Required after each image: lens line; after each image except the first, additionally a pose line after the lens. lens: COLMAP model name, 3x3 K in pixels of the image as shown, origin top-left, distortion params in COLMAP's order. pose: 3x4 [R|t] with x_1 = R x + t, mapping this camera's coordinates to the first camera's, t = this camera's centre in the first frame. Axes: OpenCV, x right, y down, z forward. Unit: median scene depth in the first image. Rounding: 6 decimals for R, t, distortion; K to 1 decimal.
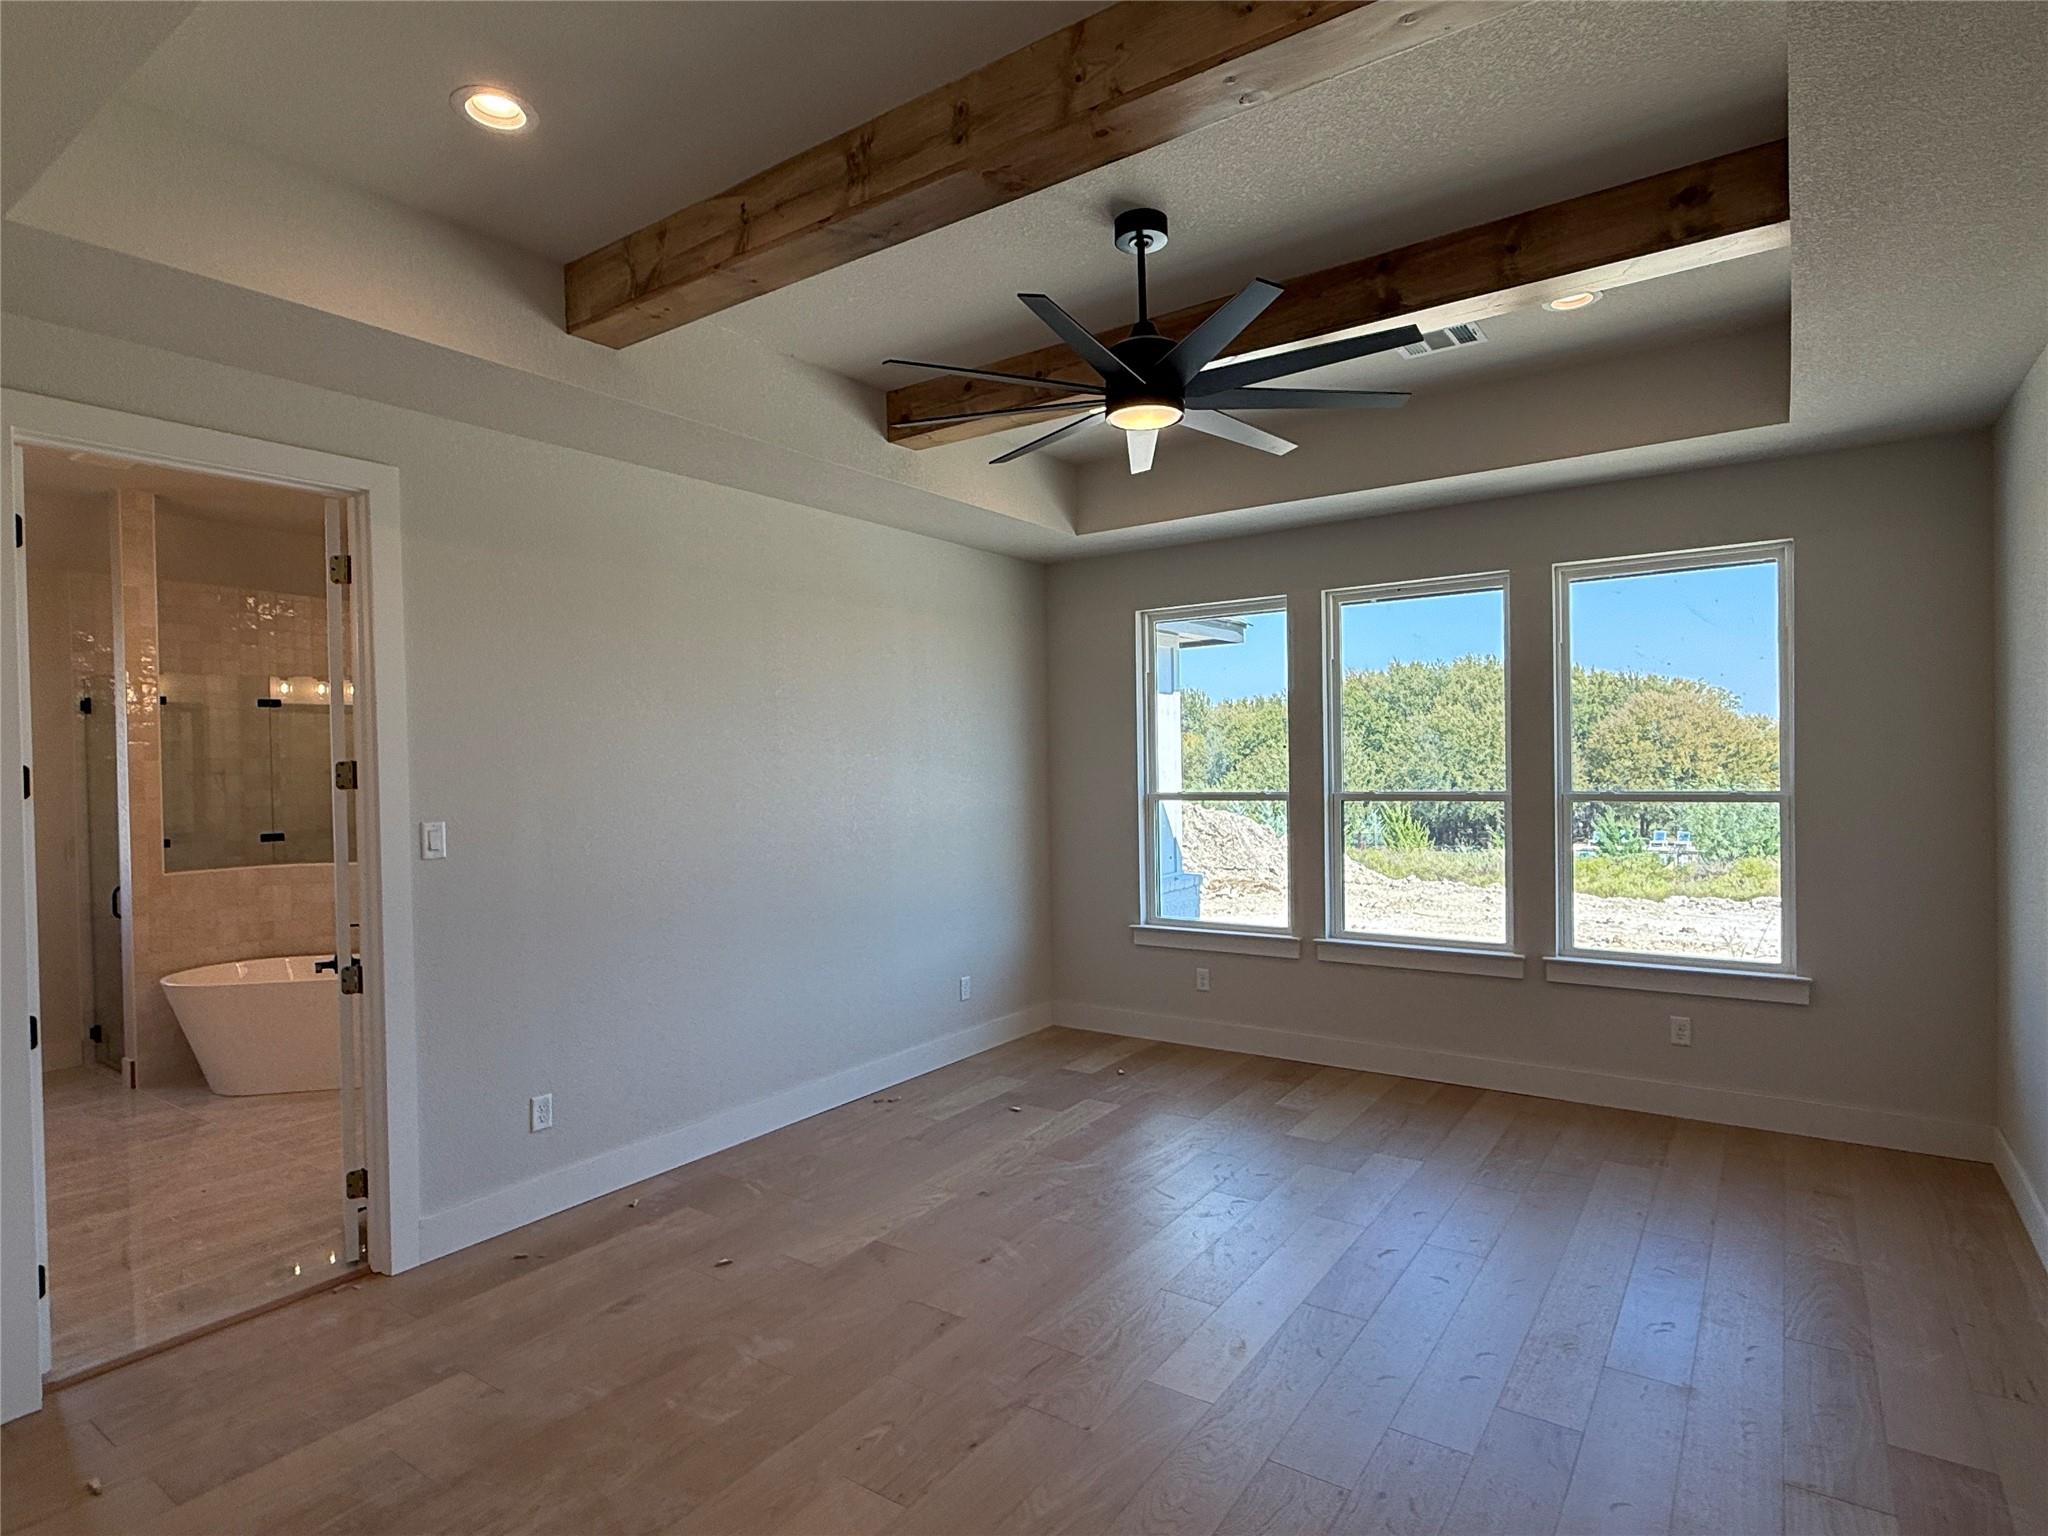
lens RADIAL K [[1082.0, 0, 1024.0], [0, 1082.0, 784.4], [0, 0, 1]] dist [0.007440, 0.000829]
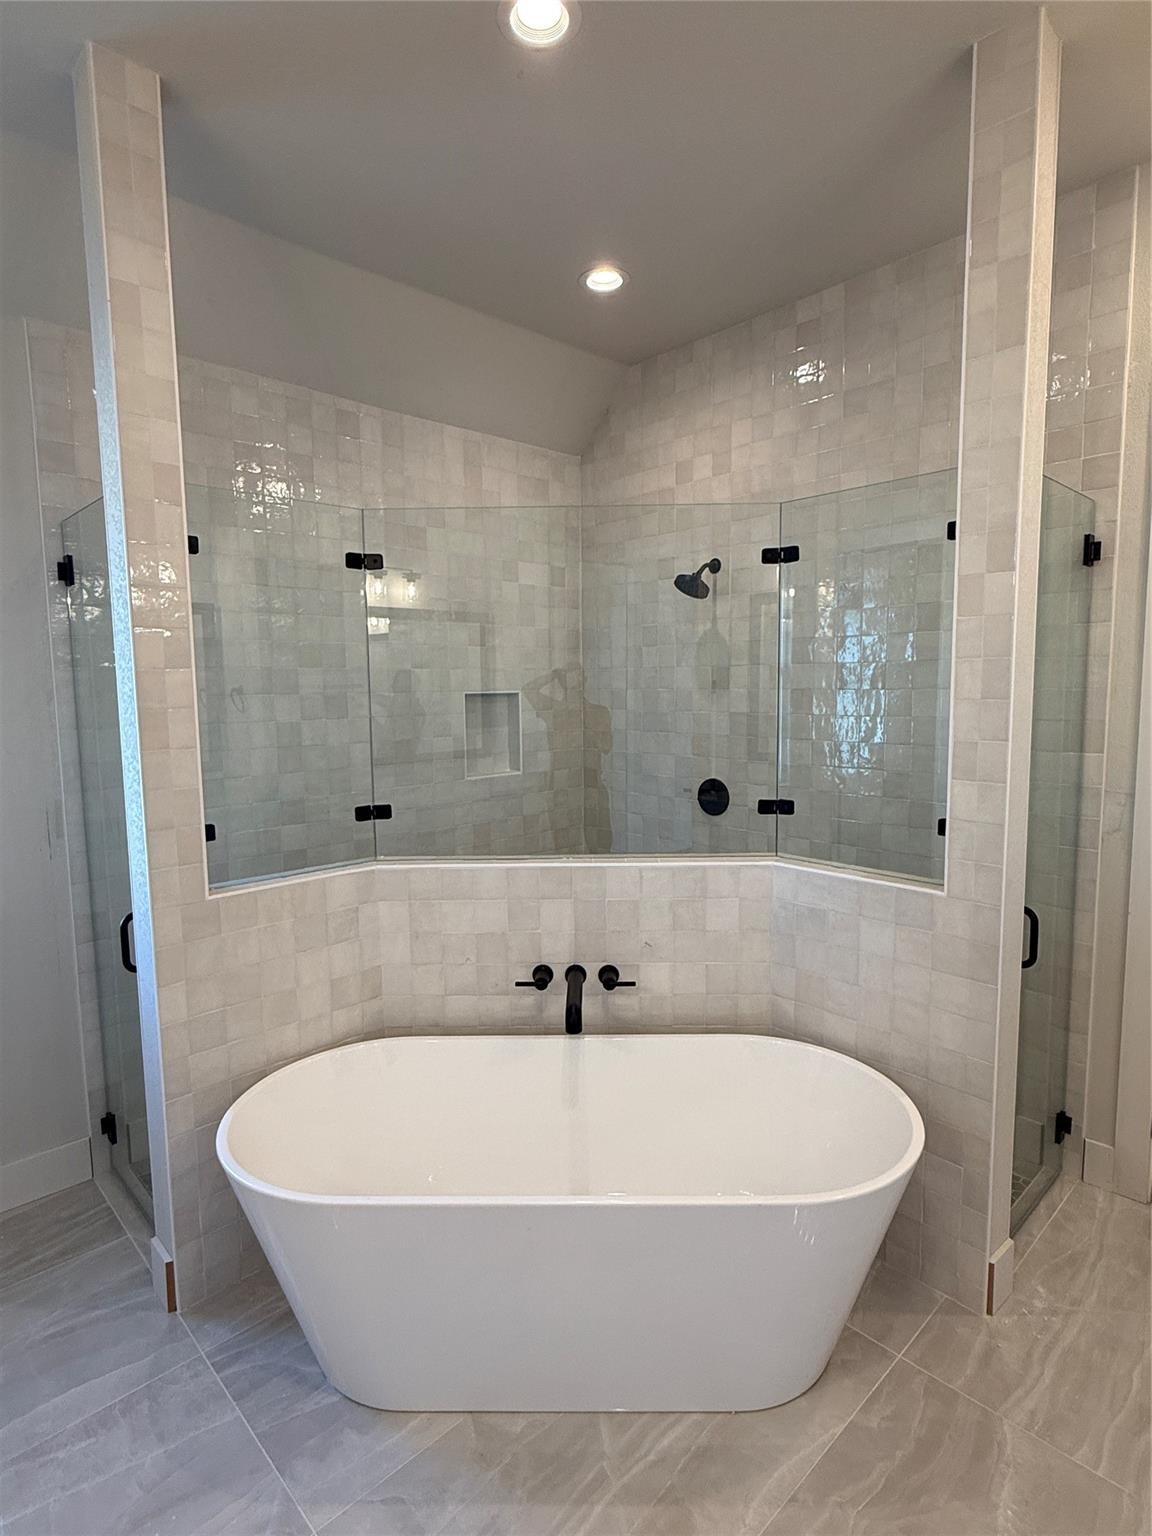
lens RADIAL K [[811.5, 0, 575.4], [0, 811.5, 772.6], [0, 0, 1]] dist [0.007440, 0.000829]
pose [[0.980966, 0.022795, -0.192837, -0.536445], [-0.005332, 0.995874, 0.090595, -0.008420], [0.194107, -0.087842, 0.977040, 0.651128]]
